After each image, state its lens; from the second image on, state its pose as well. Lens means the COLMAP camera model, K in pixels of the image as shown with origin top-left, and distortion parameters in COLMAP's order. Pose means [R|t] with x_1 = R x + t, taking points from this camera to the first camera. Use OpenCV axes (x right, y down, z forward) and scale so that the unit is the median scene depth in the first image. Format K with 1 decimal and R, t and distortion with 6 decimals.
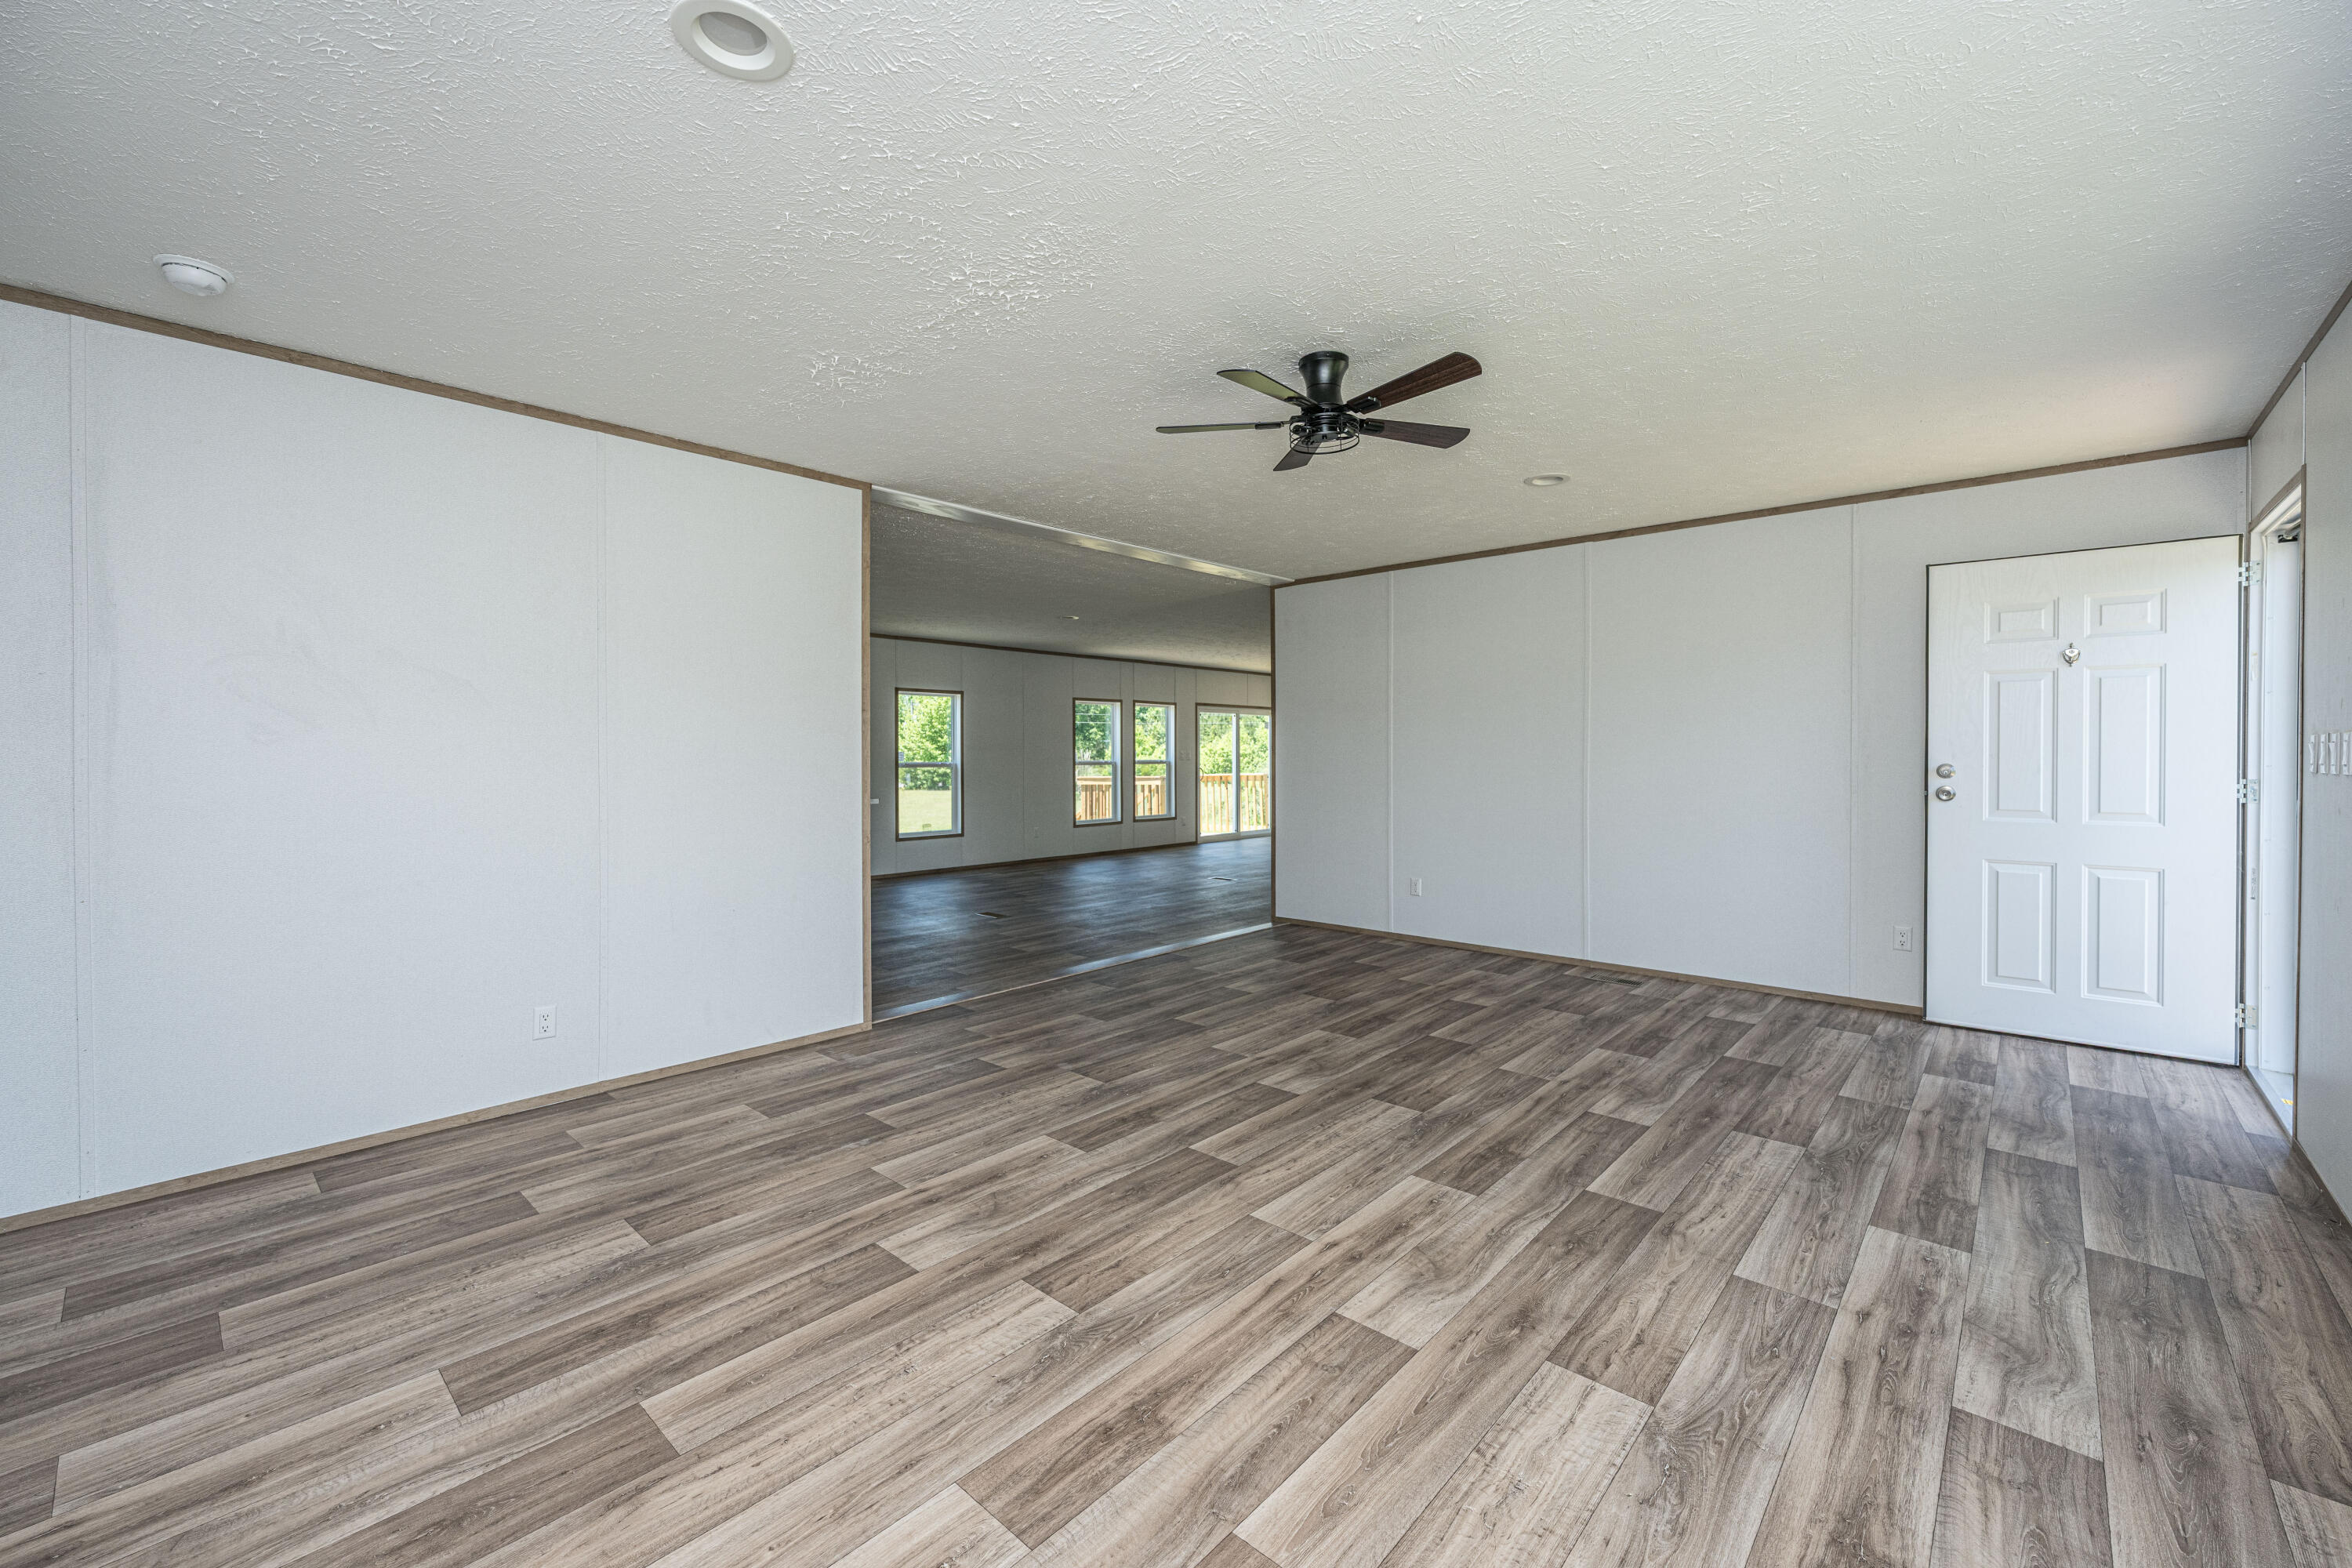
lens RADIAL K [[971.7, 0, 1164.5], [0, 971.7, 761.0], [0, 0, 1]] dist [0.000228, 0.000791]
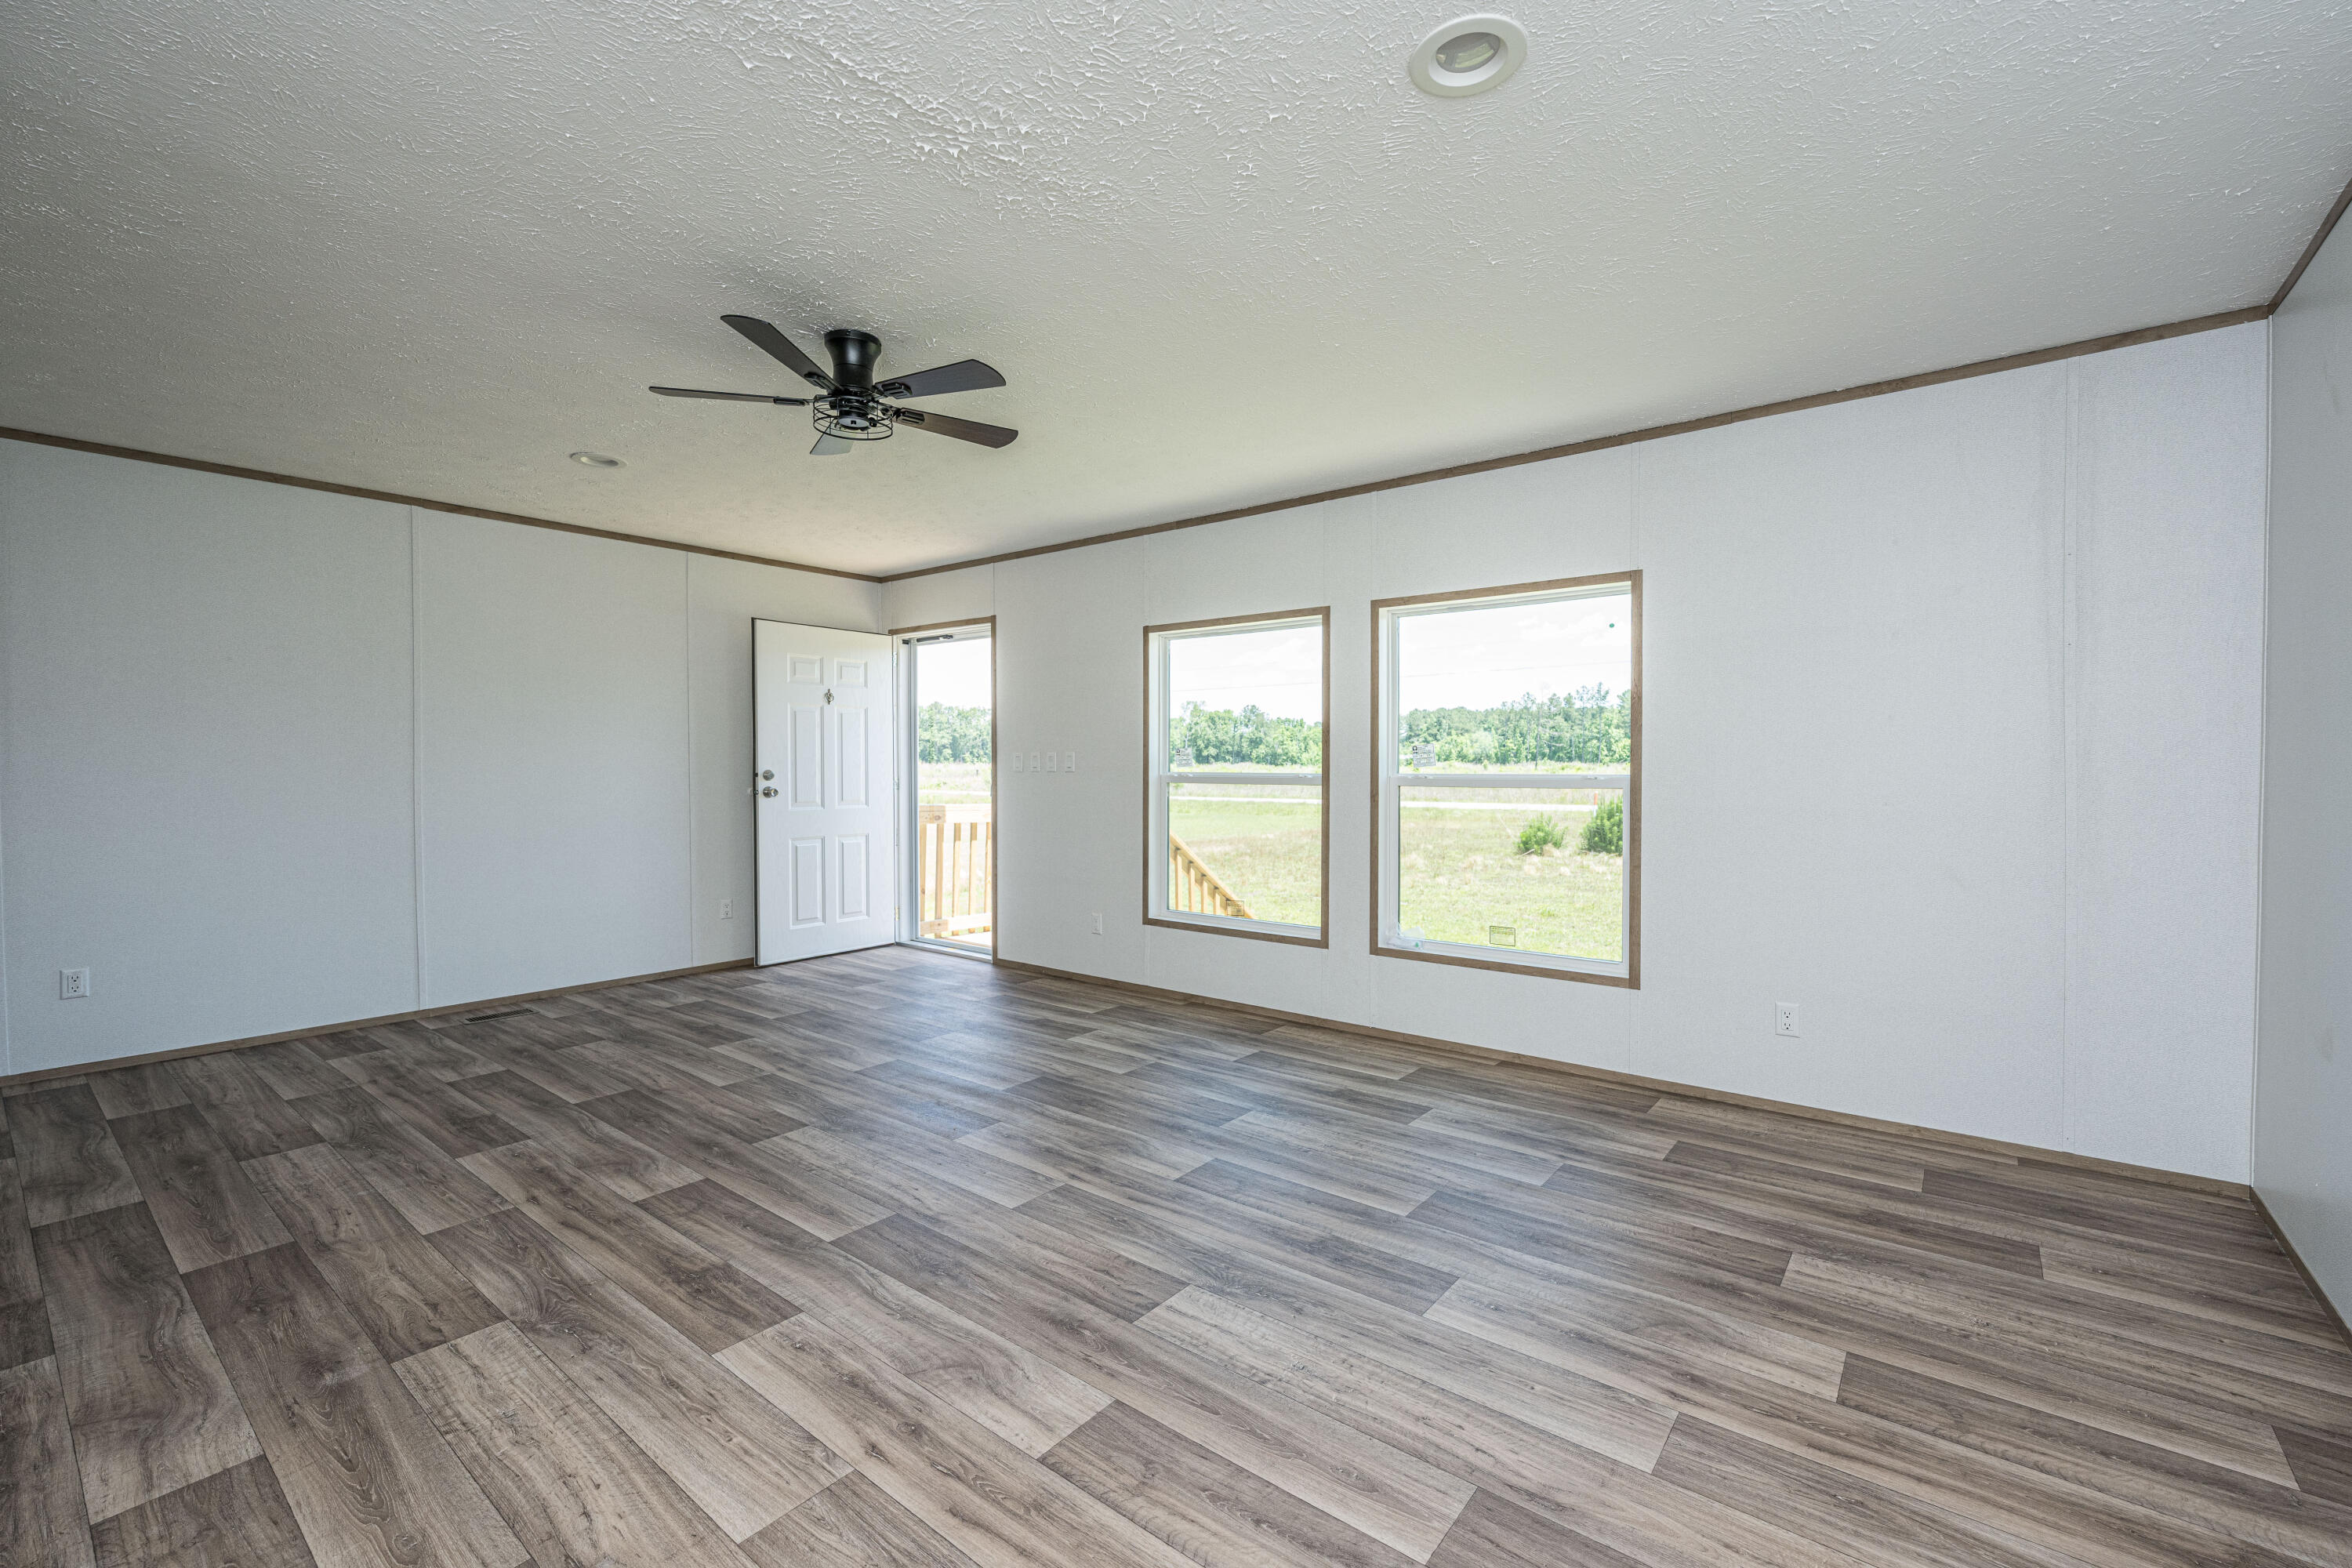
lens RADIAL K [[971.7, 0, 1164.5], [0, 971.7, 761.0], [0, 0, 1]] dist [0.000228, 0.000791]
pose [[-0.063053, 0.003462, 0.998004, -0.626400], [0.007391, 0.999968, -0.003002, -0.001619], [-0.997983, 0.007187, -0.063076, 0.593277]]
